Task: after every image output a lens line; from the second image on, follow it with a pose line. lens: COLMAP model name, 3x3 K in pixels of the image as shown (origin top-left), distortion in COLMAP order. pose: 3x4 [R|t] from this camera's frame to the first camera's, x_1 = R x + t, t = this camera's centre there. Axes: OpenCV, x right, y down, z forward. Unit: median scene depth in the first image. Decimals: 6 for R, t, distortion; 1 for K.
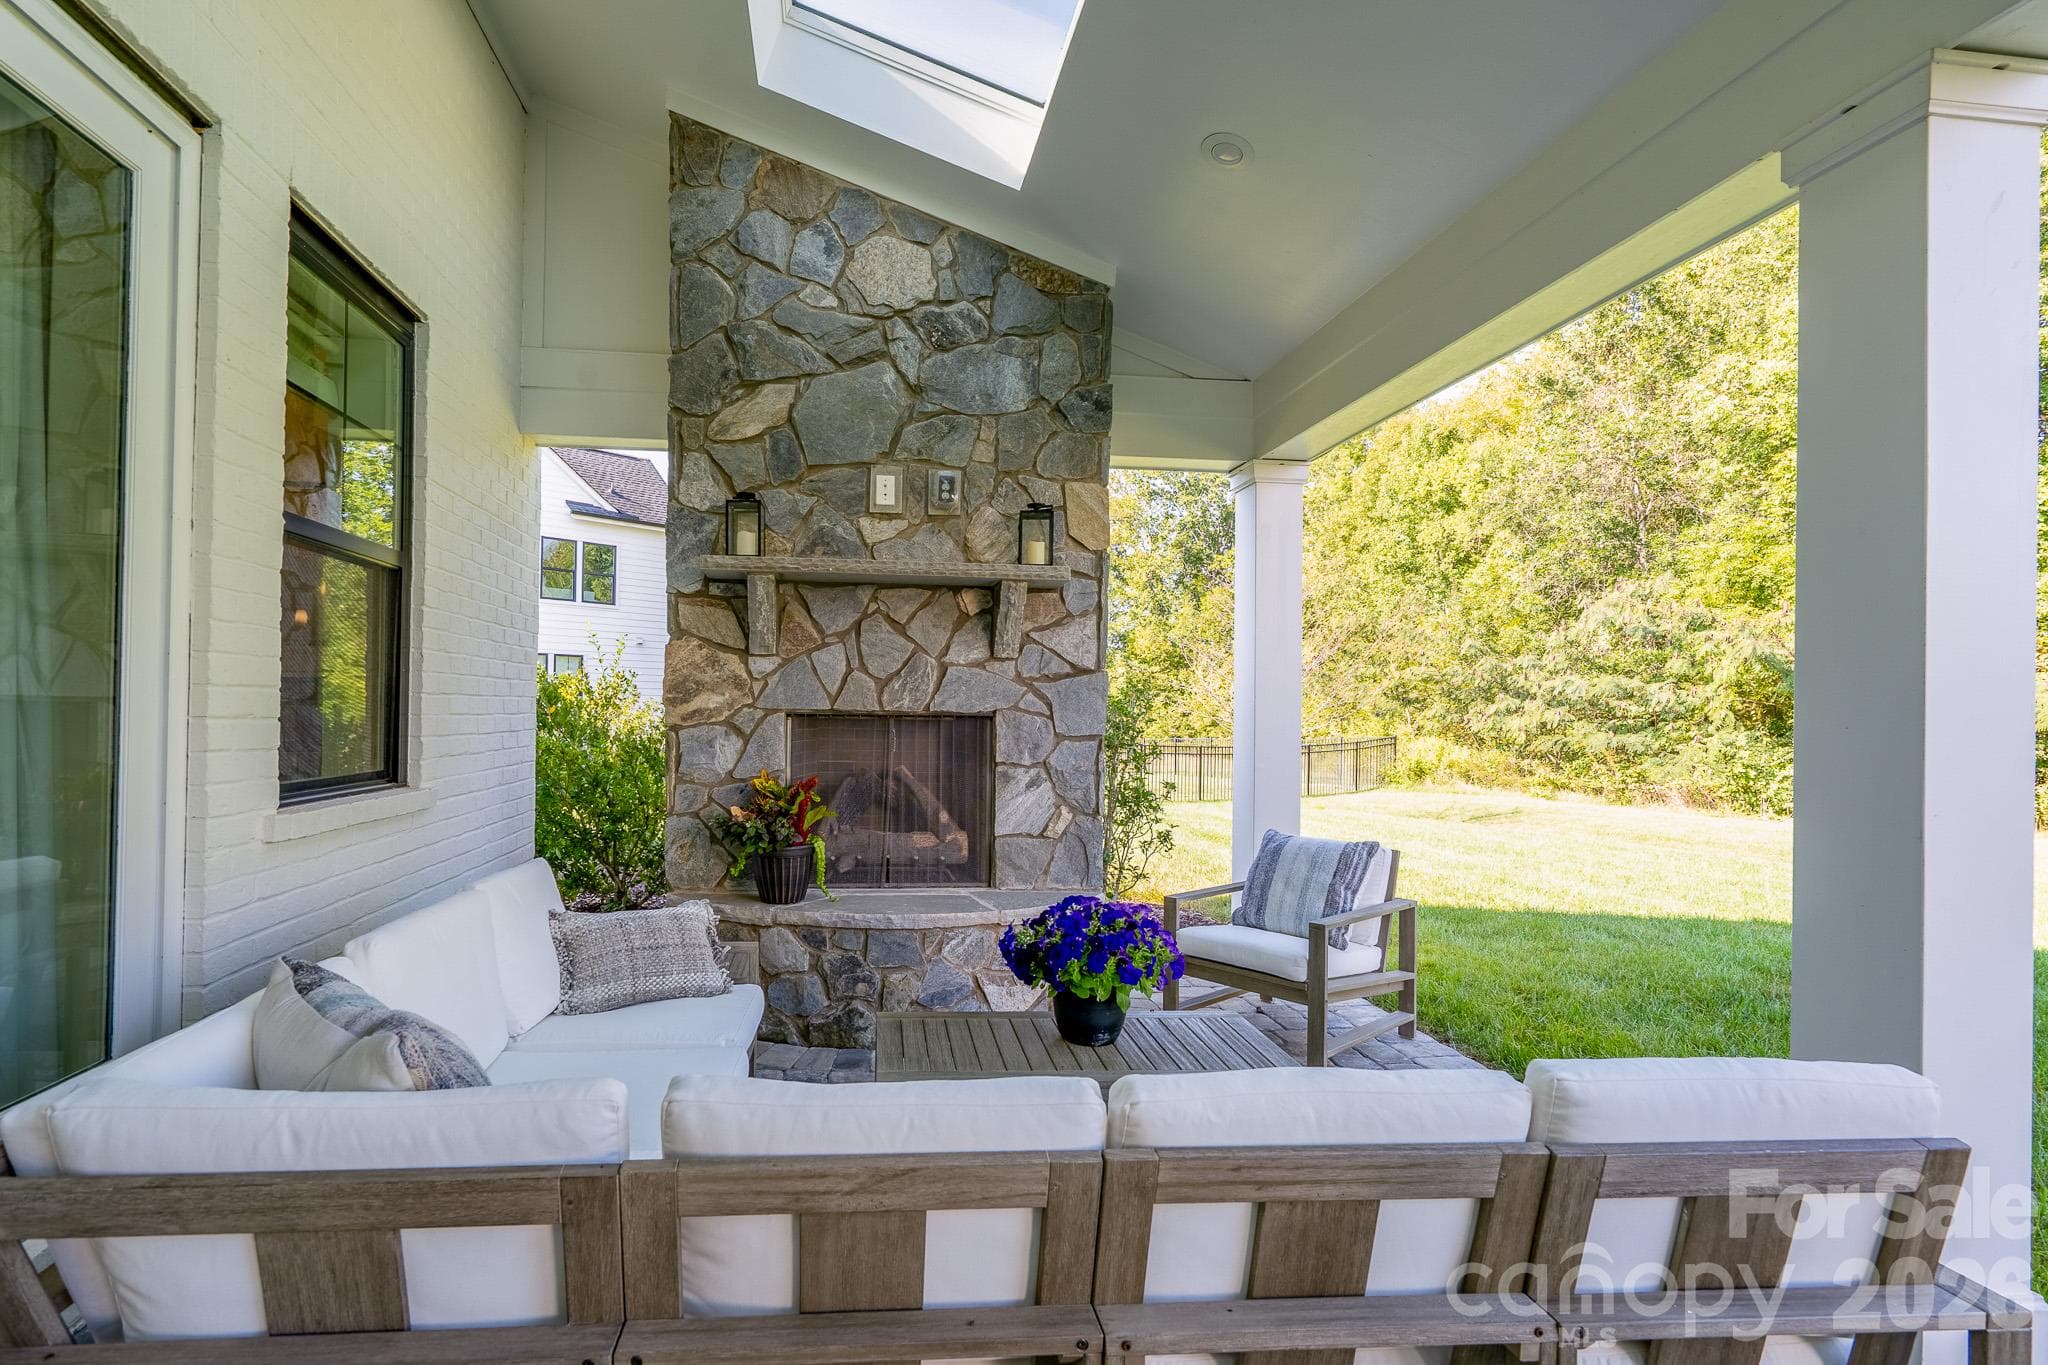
lens RADIAL K [[931.4, 0, 1029.3], [0, 931.4, 694.1], [0, 0, 1]] dist [0.002400, -0.000267]
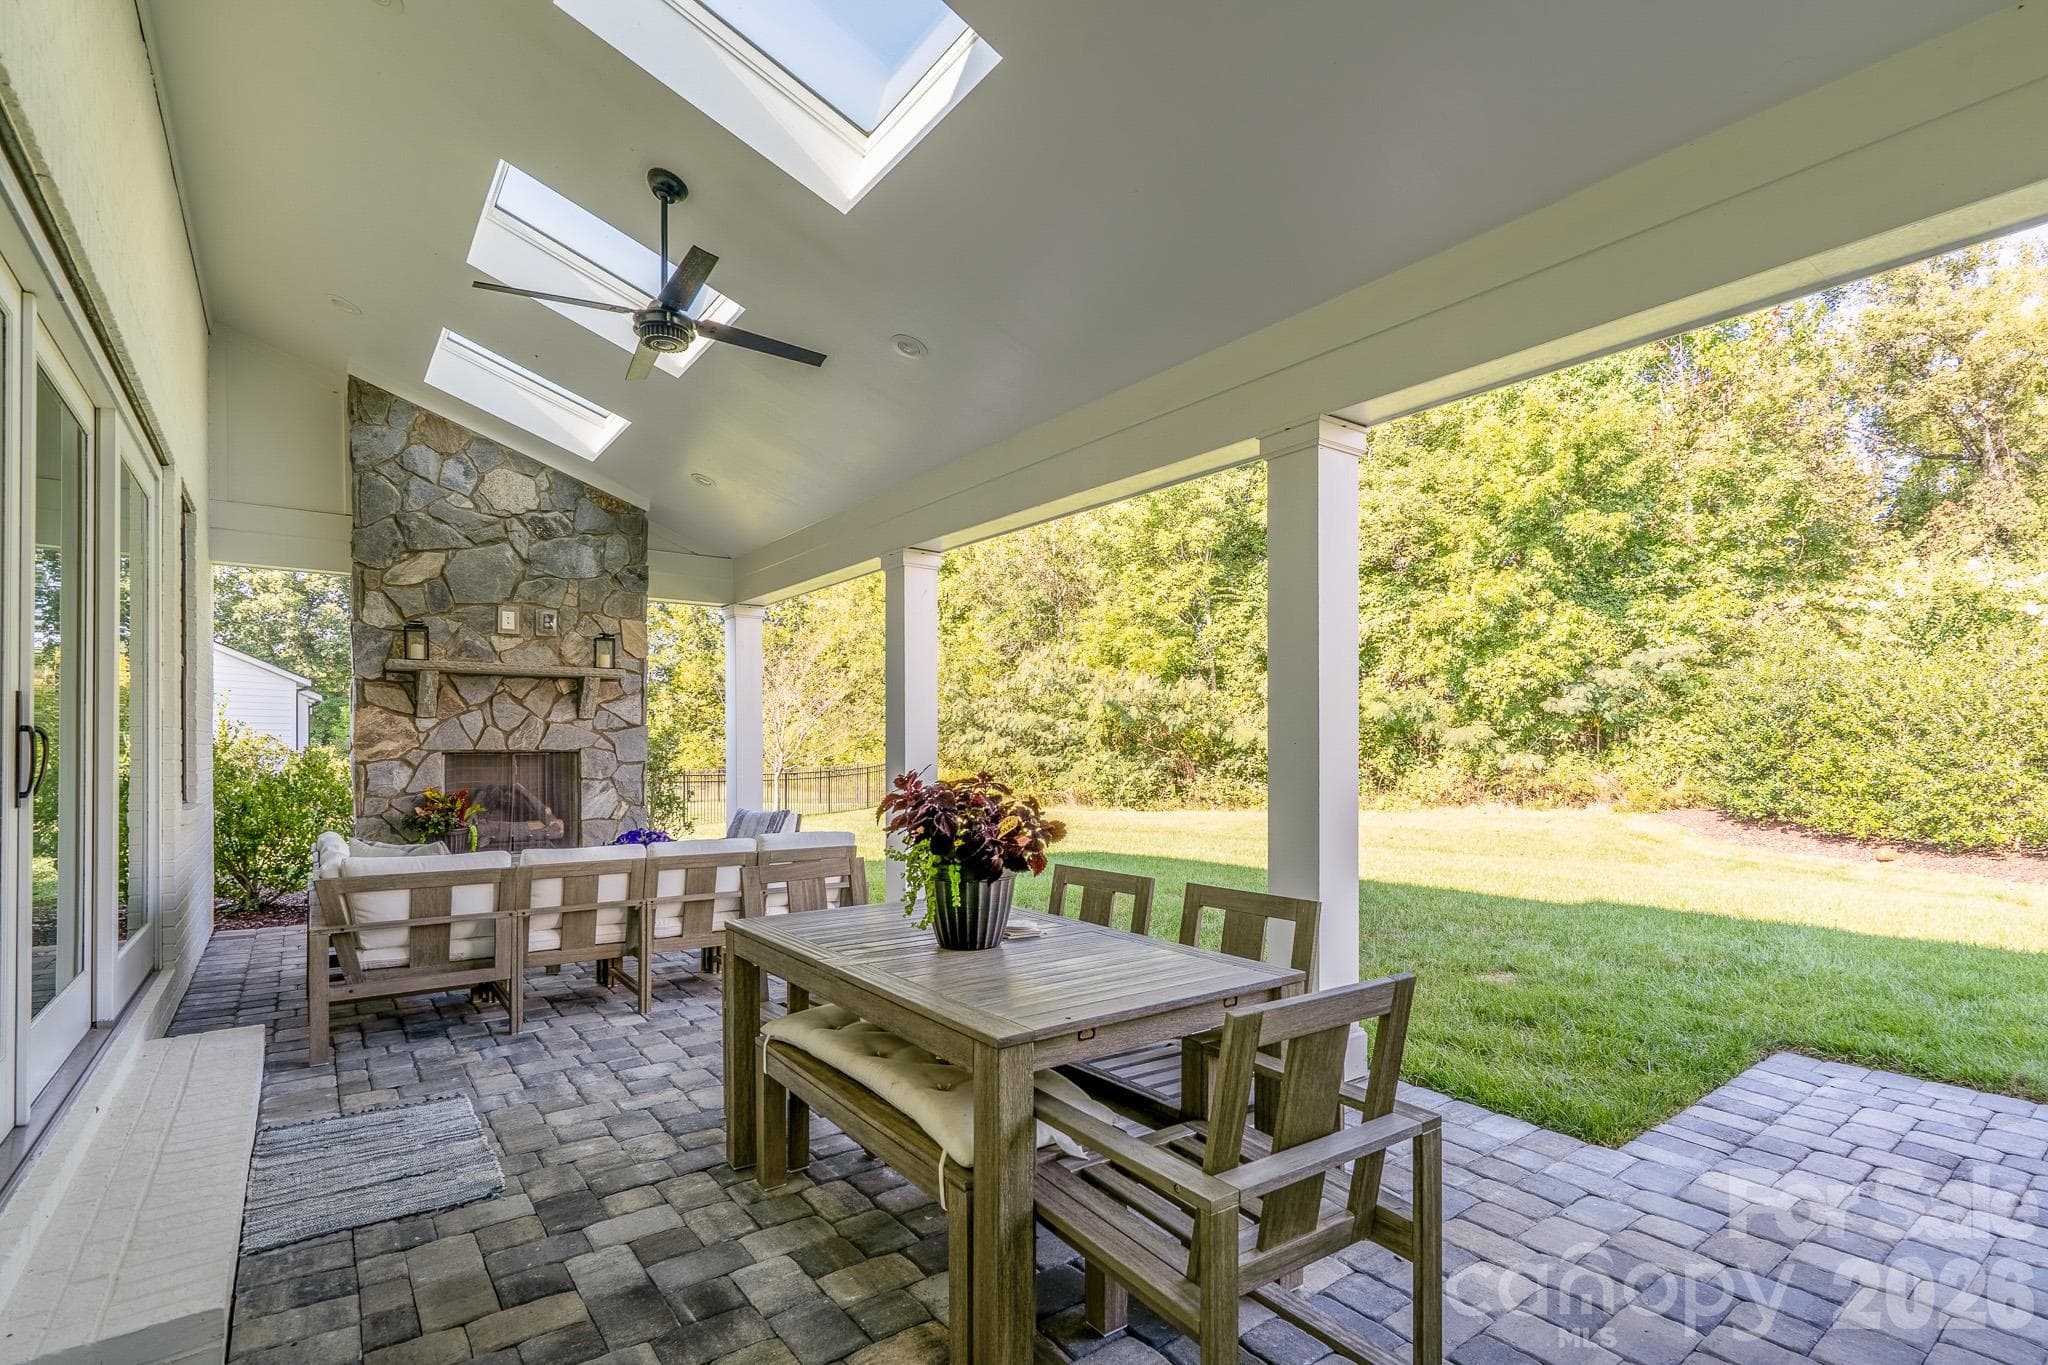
lens RADIAL K [[962.2, 0, 992.5], [0, 962.2, 740.5], [0, 0, 1]] dist [0.000640, 0.000228]
pose [[0.912141, -0.015070, 0.409598, -0.069966], [0.008248, 0.999796, 0.018417, -0.024261], [-0.409793, -0.013420, 0.912080, -0.958810]]
